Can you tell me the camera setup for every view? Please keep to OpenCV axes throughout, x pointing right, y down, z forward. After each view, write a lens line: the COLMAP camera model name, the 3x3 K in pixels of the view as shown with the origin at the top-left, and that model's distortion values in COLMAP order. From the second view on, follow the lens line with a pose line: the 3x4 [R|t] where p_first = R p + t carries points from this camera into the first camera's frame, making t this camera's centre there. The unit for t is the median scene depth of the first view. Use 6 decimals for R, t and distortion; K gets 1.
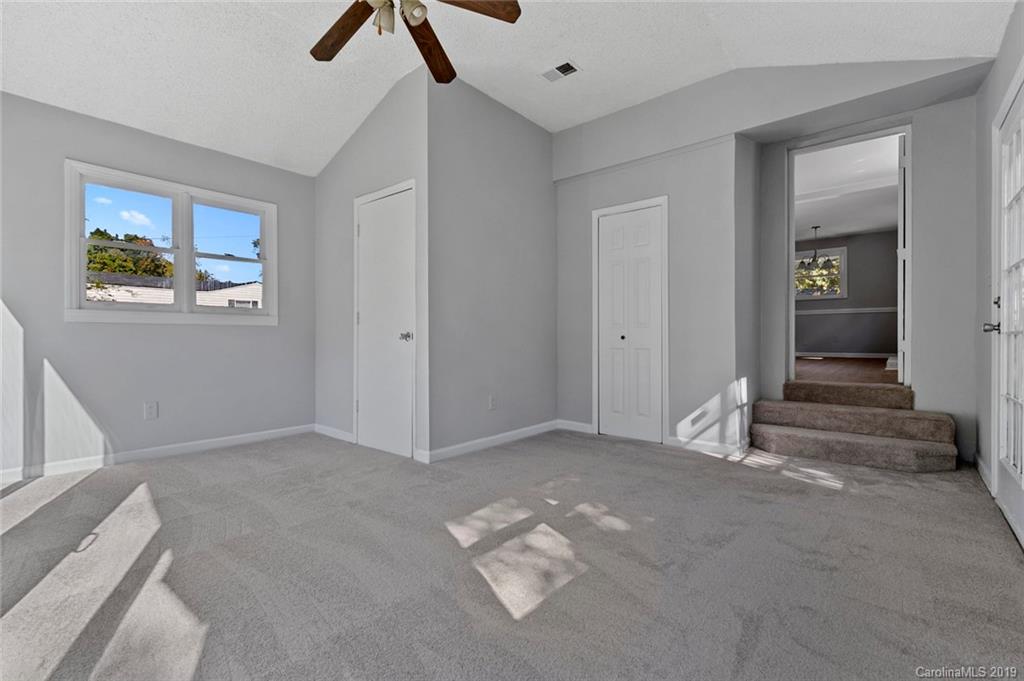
lens RADIAL K [[455.0, 0, 513.4], [0, 455.0, 332.6], [0, 0, 1]] dist [0.000387, -0.001308]
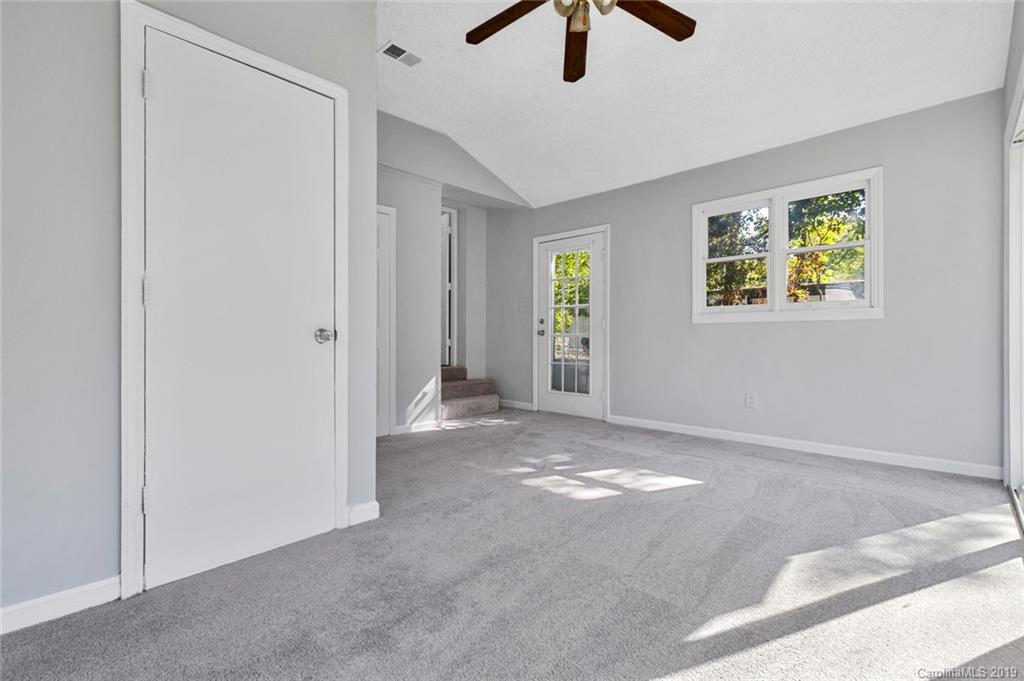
lens RADIAL K [[477.0, 0, 512.0], [0, 477.0, 340.5], [0, 0, 1]] dist [0.000875, -0.000170]
pose [[0.024705, -0.004293, 0.999686, -1.236532], [0.006053, 0.999973, 0.004145, 0.021666], [-0.999676, 0.005949, 0.024731, 1.047679]]
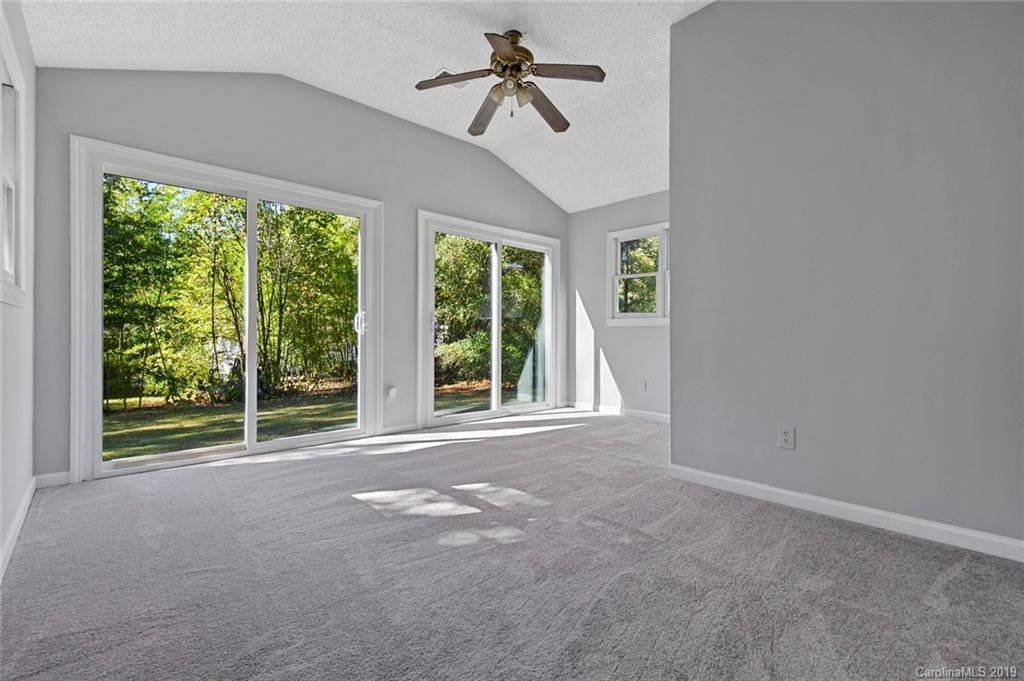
lens RADIAL K [[455.0, 0, 513.4], [0, 455.0, 332.6], [0, 0, 1]] dist [0.000387, -0.001308]
pose [[-0.110600, -0.002056, -0.993863, 1.038819], [-0.001318, 0.999997, -0.001922, 0.008953], [0.993864, 0.001098, -0.110602, 1.124940]]
